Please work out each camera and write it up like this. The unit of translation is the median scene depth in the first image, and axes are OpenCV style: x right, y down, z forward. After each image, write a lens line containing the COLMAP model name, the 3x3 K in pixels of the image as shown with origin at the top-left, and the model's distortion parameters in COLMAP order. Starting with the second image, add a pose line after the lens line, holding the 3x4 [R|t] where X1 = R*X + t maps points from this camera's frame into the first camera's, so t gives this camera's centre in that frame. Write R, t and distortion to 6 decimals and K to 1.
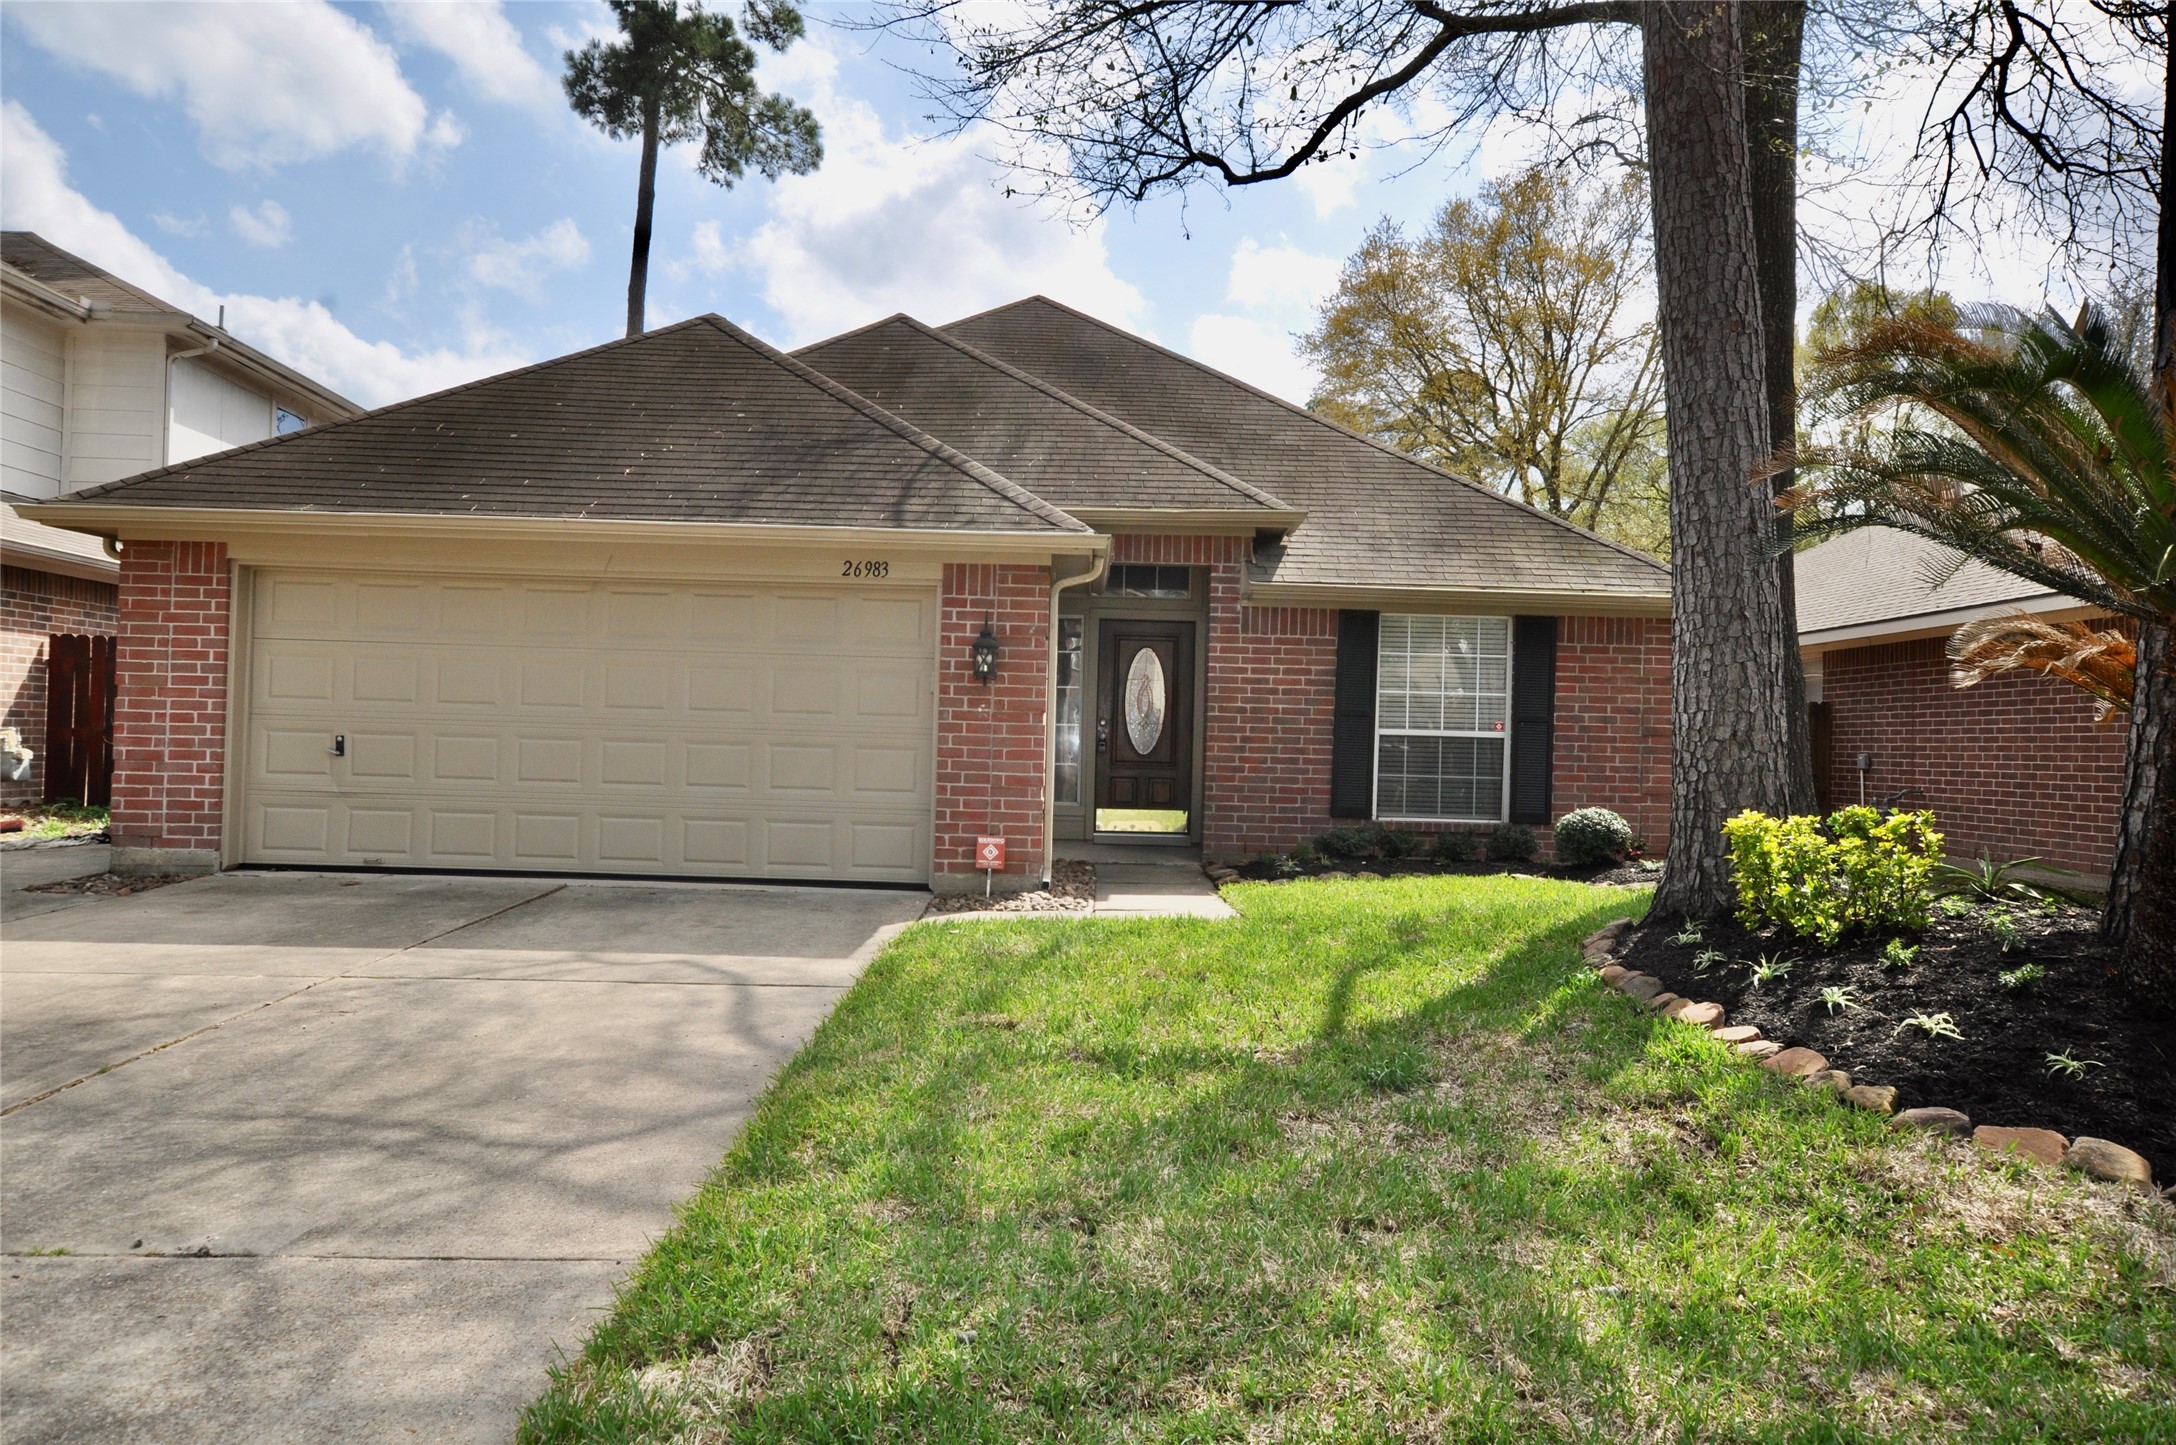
lens RADIAL K [[1546.4, 0, 1088.0], [0, 1546.4, 722.5], [0, 0, 1]] dist [-0.006078, 0.000112]
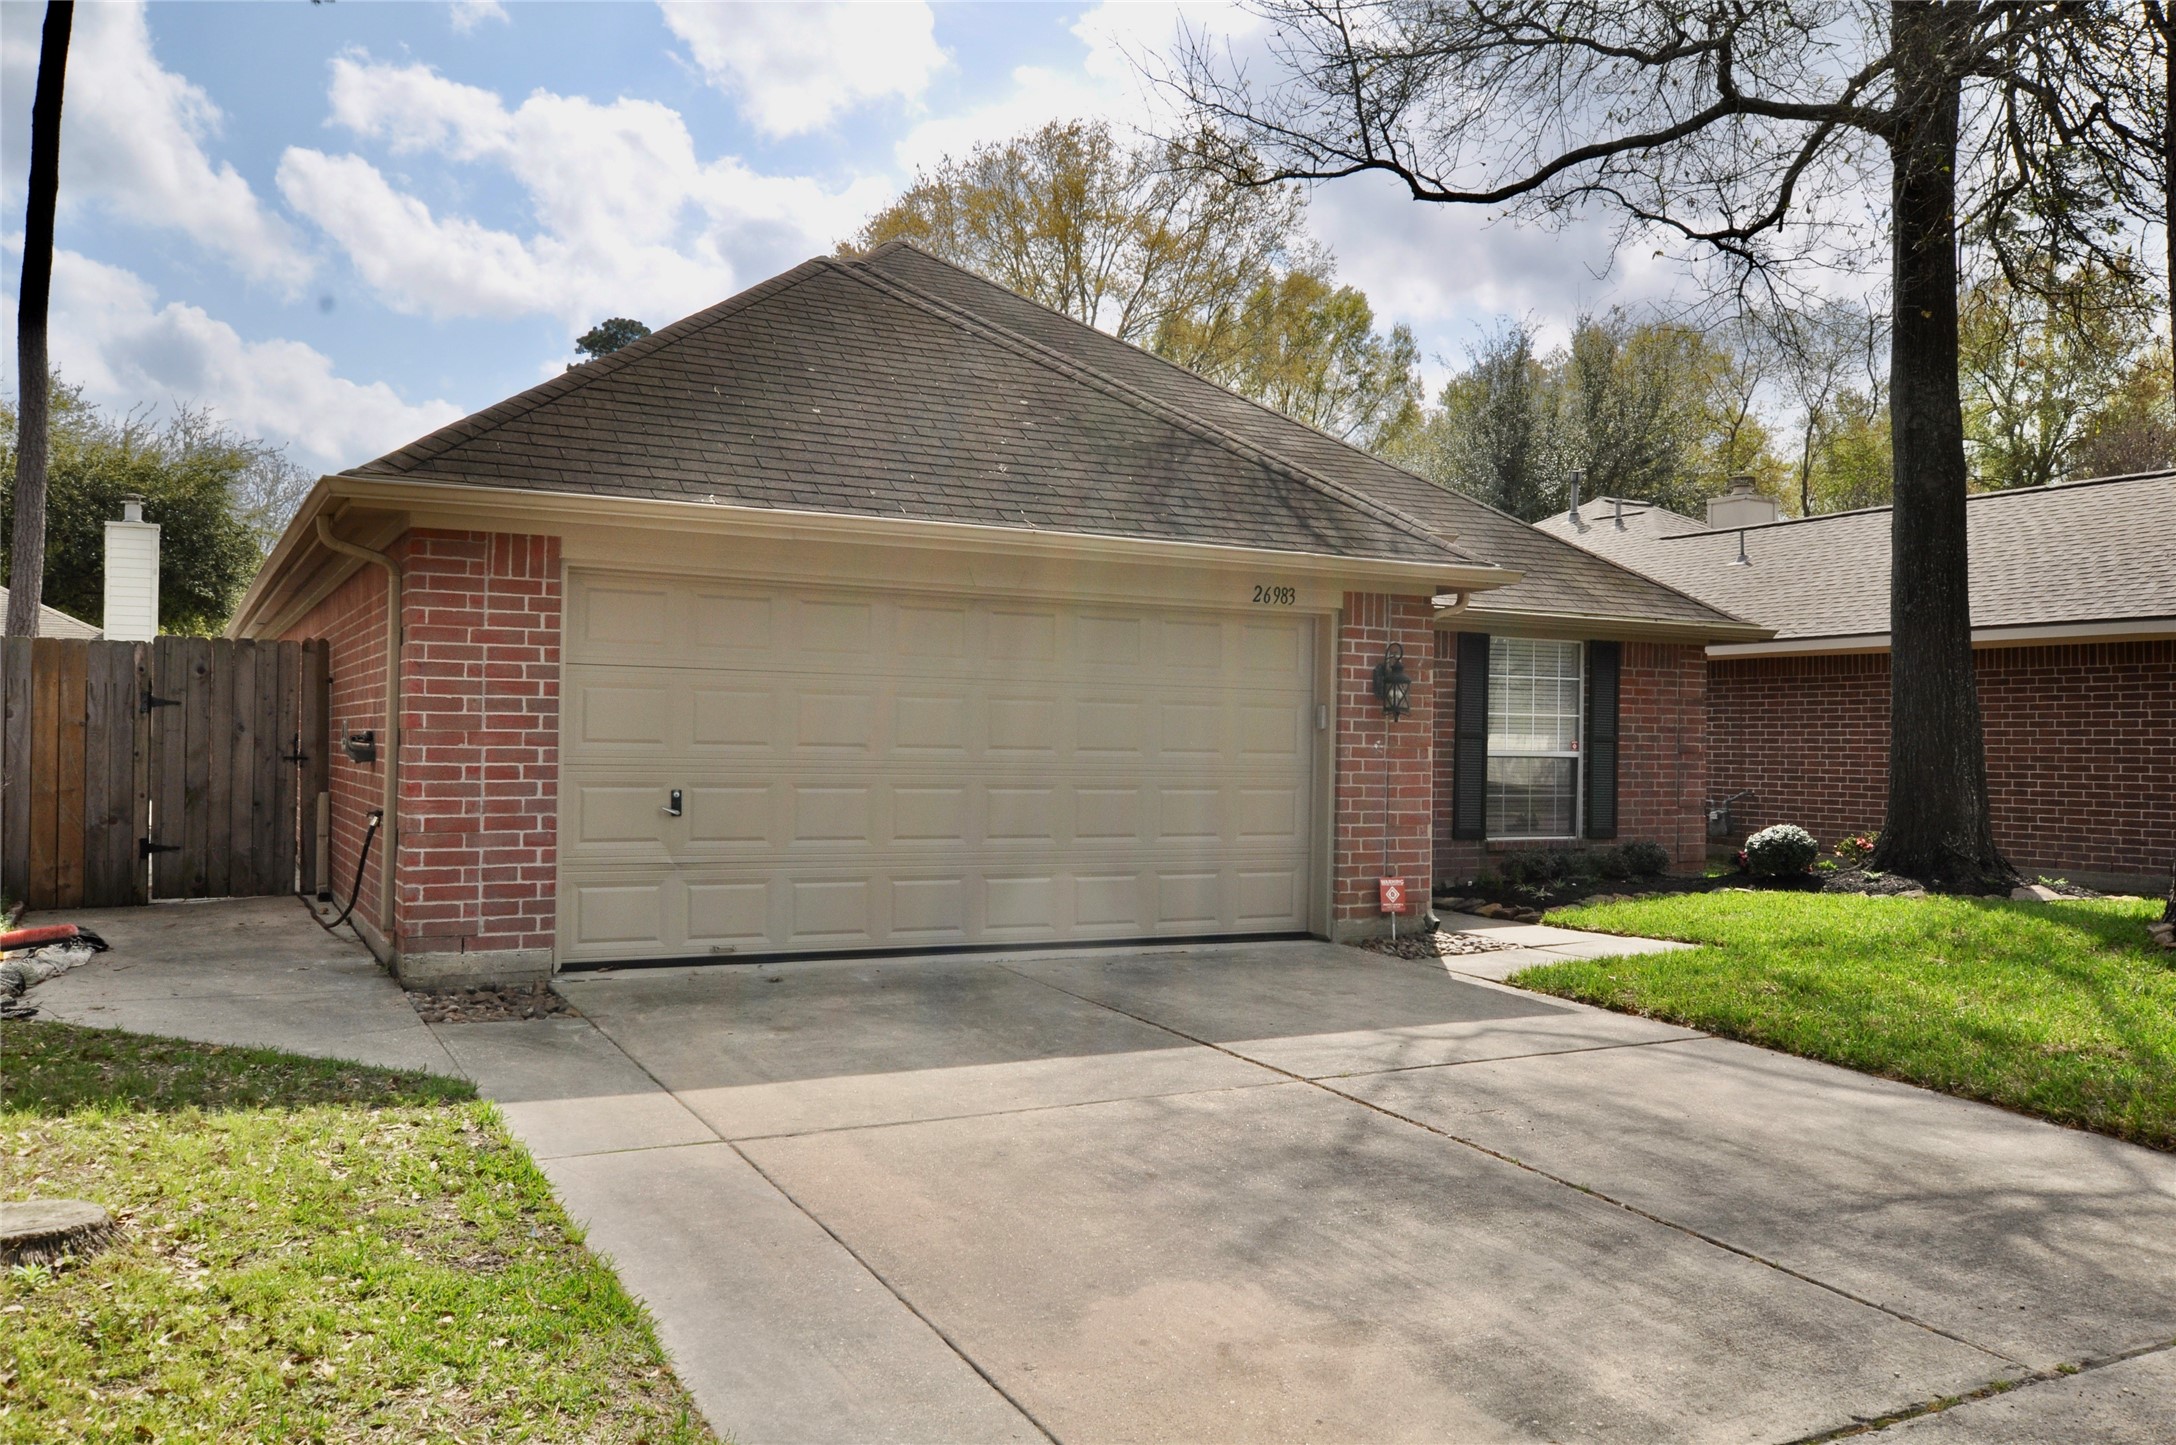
lens RADIAL K [[1825.4, 0, 1088.0], [0, 1825.4, 722.5], [0, 0, 1]] dist [0.004727, 0.006195]
pose [[0.873963, -0.008696, 0.485915, -0.765219], [0.002614, 0.999910, 0.013192, -0.037719], [-0.485985, -0.010259, 0.873907, 0.101419]]
